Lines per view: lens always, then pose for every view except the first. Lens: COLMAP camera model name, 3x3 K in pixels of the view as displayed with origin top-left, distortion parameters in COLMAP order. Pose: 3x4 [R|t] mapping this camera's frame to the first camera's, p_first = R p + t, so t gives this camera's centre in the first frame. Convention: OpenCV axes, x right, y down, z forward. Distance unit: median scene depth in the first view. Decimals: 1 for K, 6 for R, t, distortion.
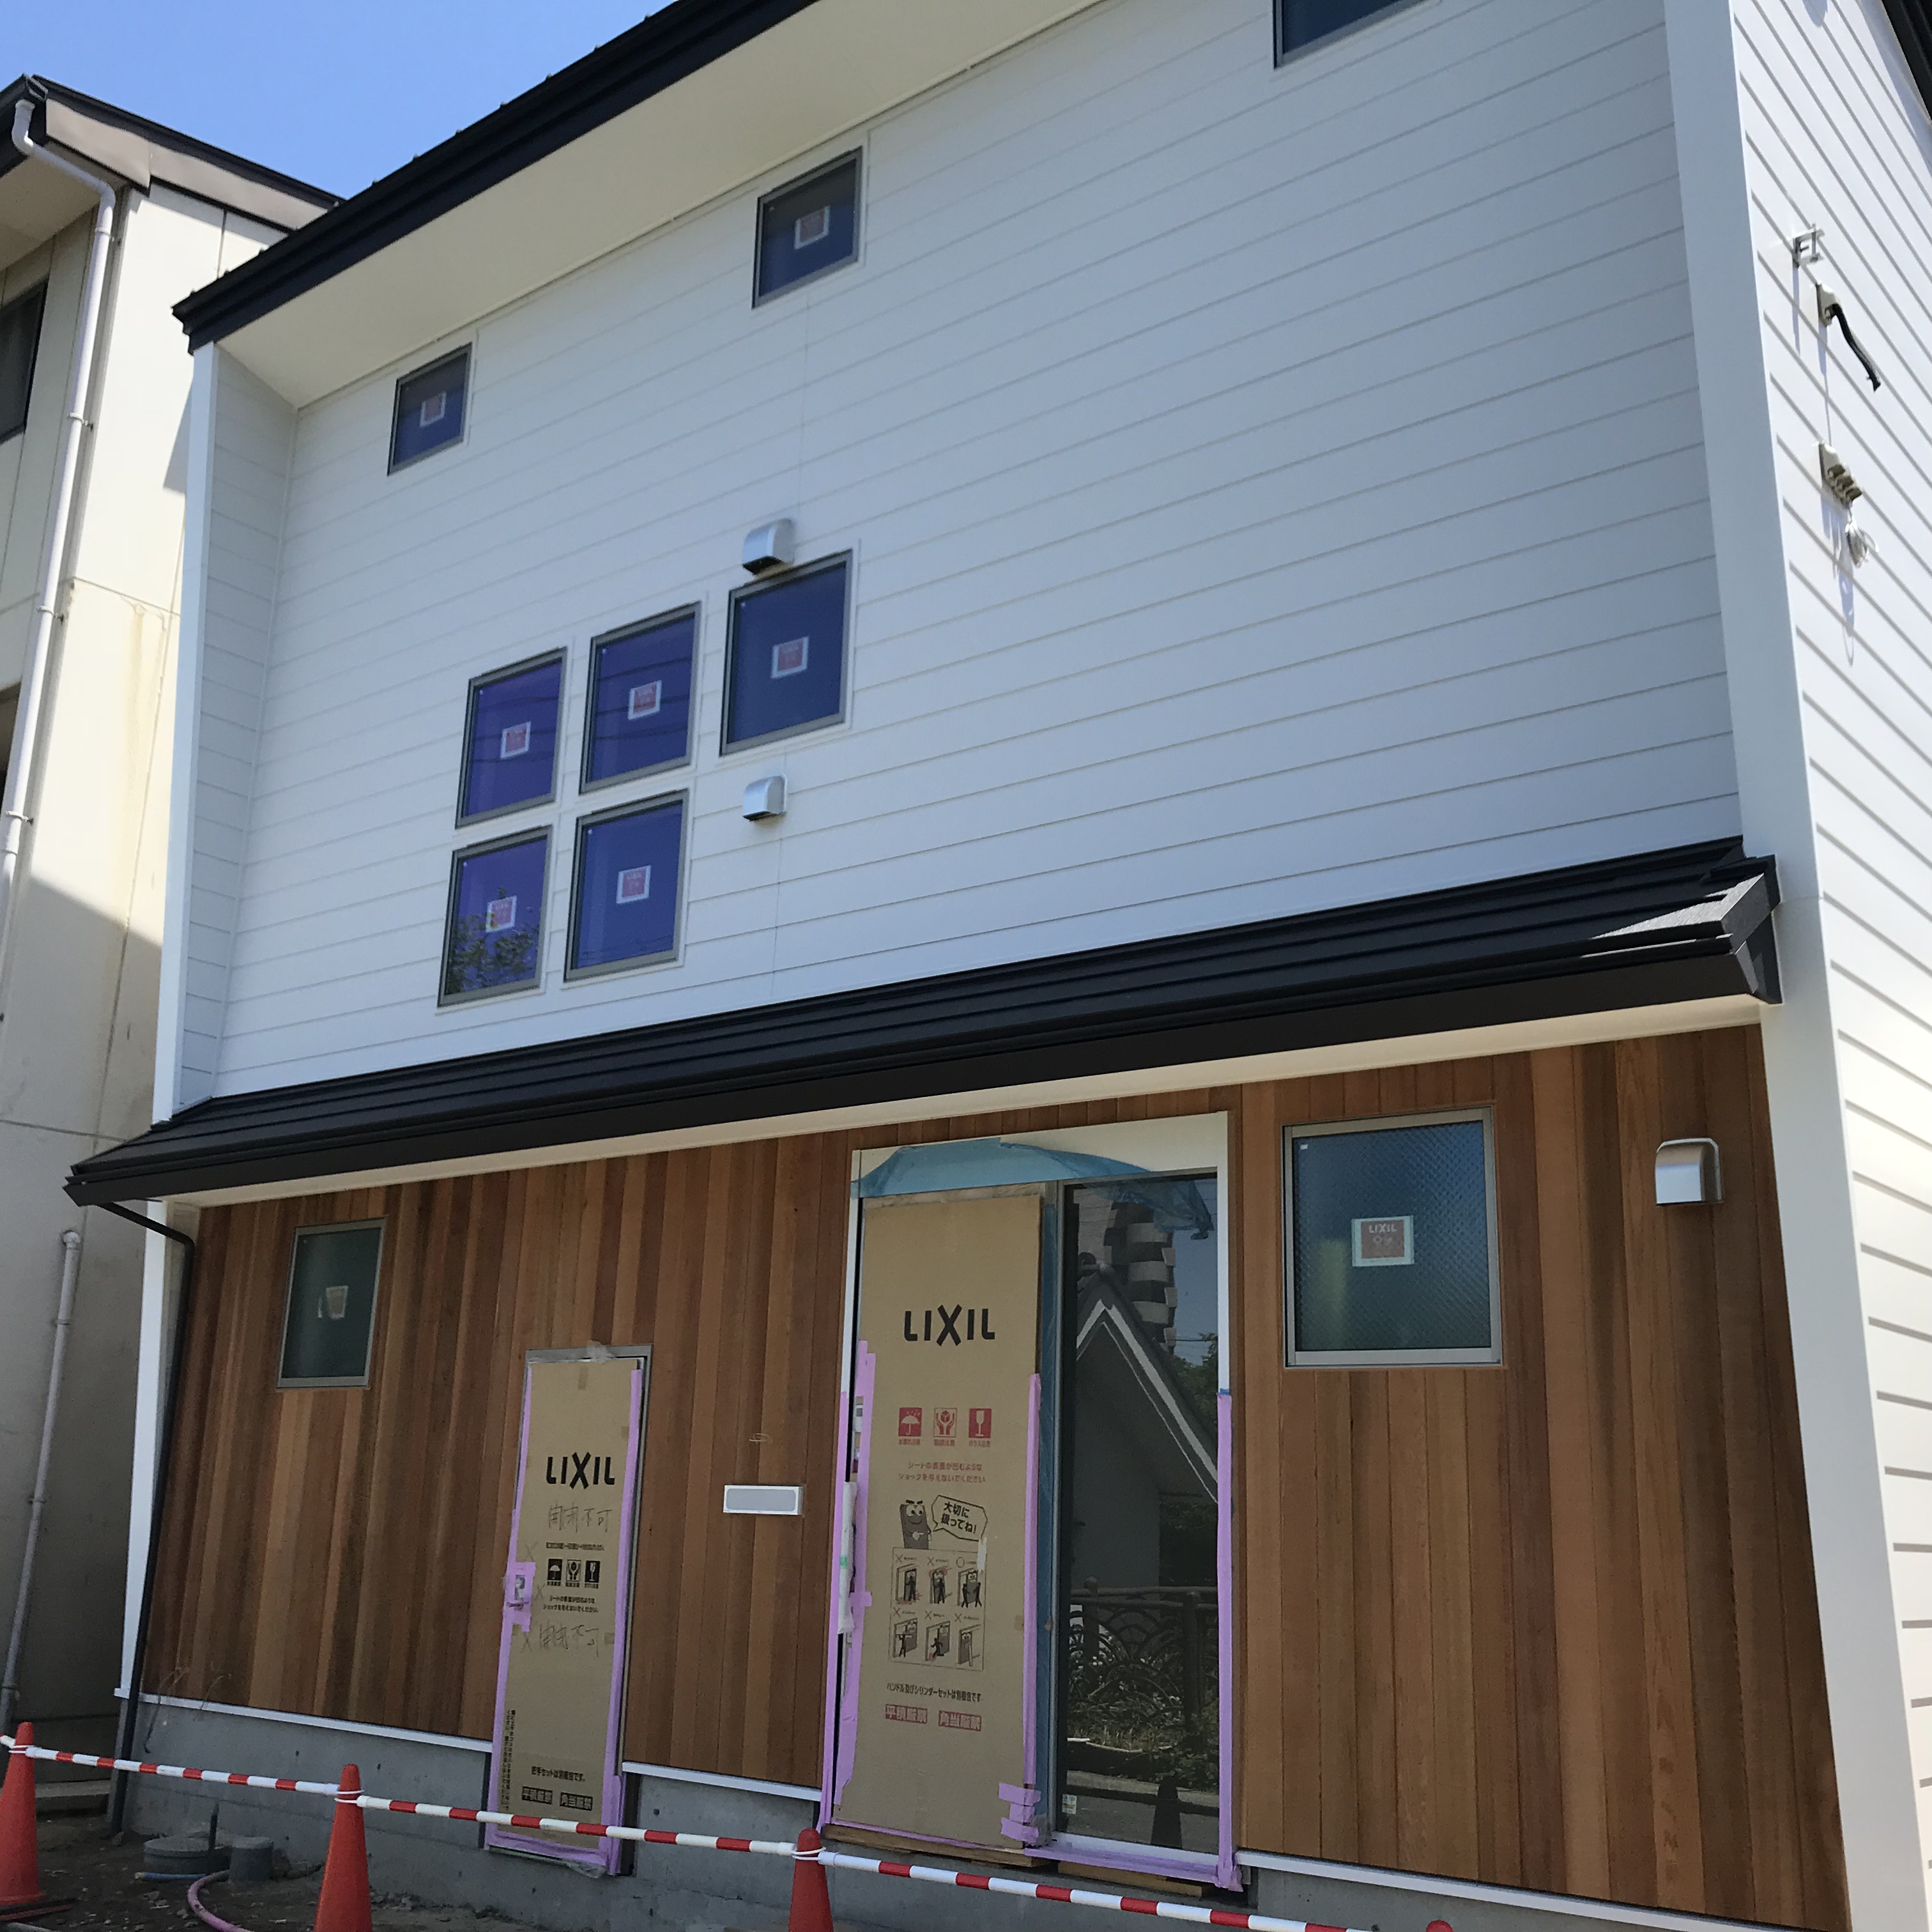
lens RADIAL K [[2102.3, 0, 966.0], [0, 2102.3, 966.0], [0, 0, 1]] dist [0.016042, -0.013344]
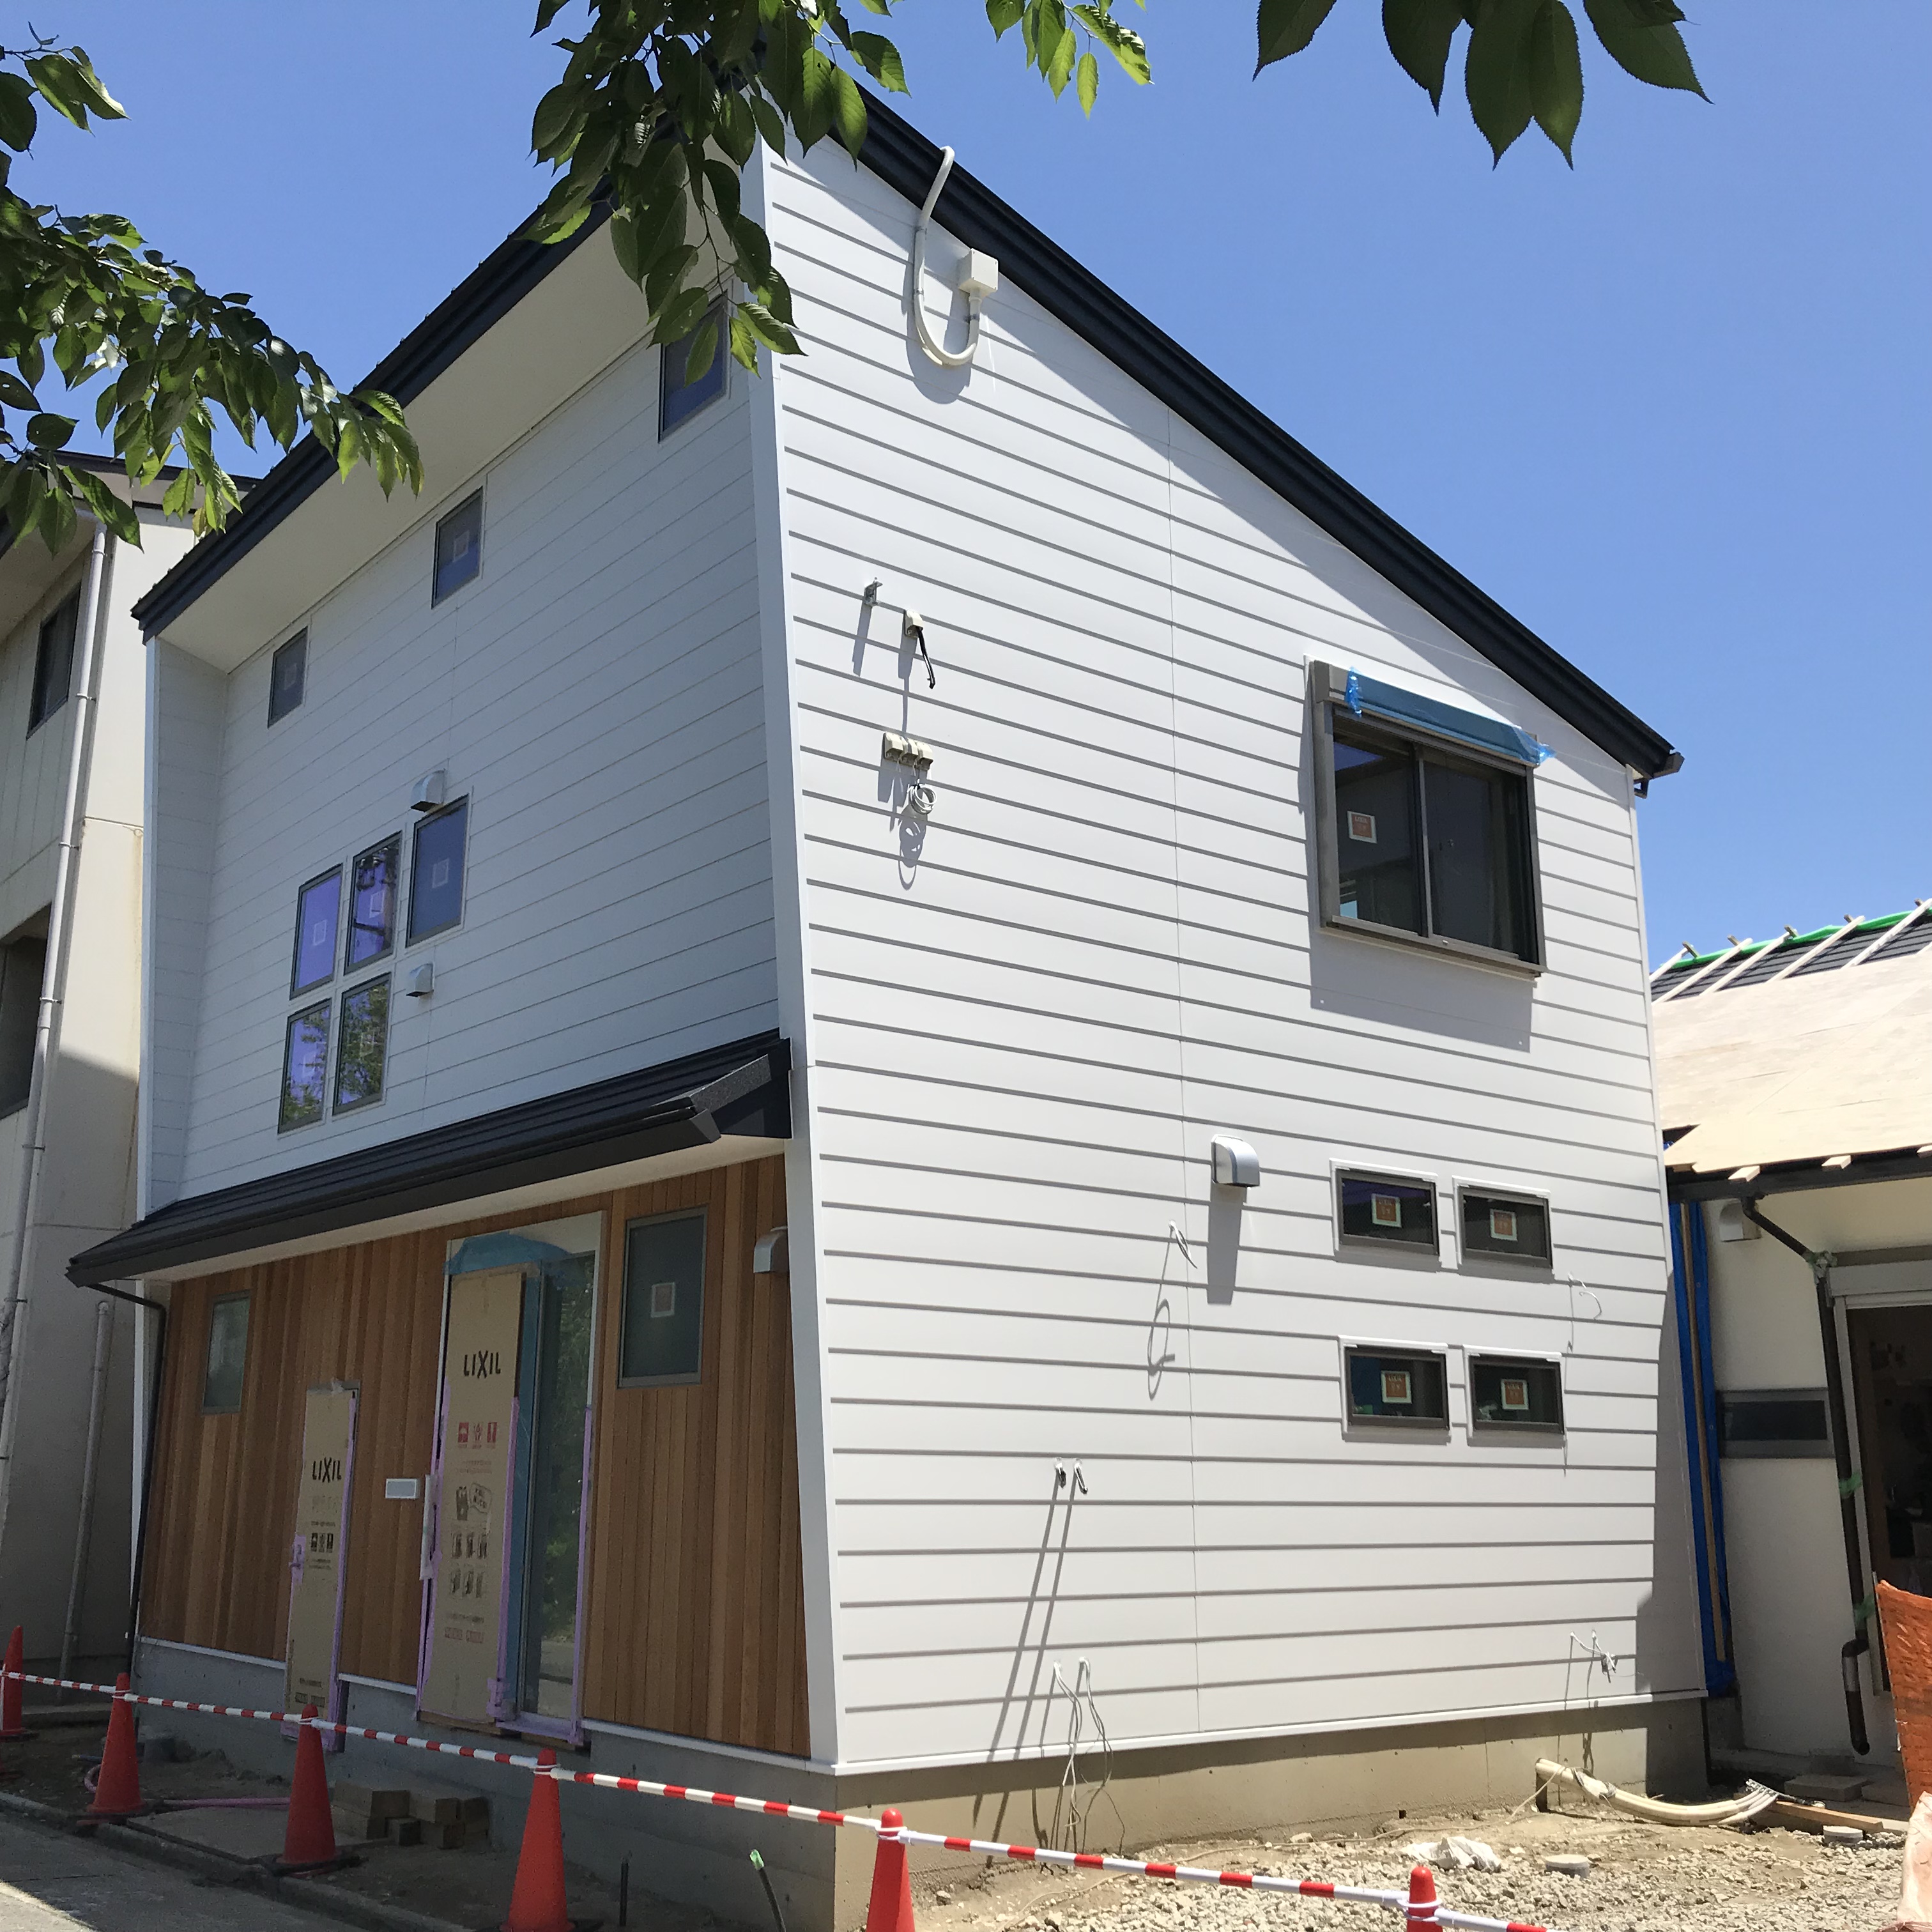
lens RADIAL K [[2102.3, 0, 966.0], [0, 2102.3, 966.0], [0, 0, 1]] dist [0.016042, -0.013344]
pose [[0.976019, -0.076011, -0.203985, 0.526475], [0.078206, 0.996934, 0.002707, -0.064494], [0.203154, -0.018595, 0.978970, -0.276155]]
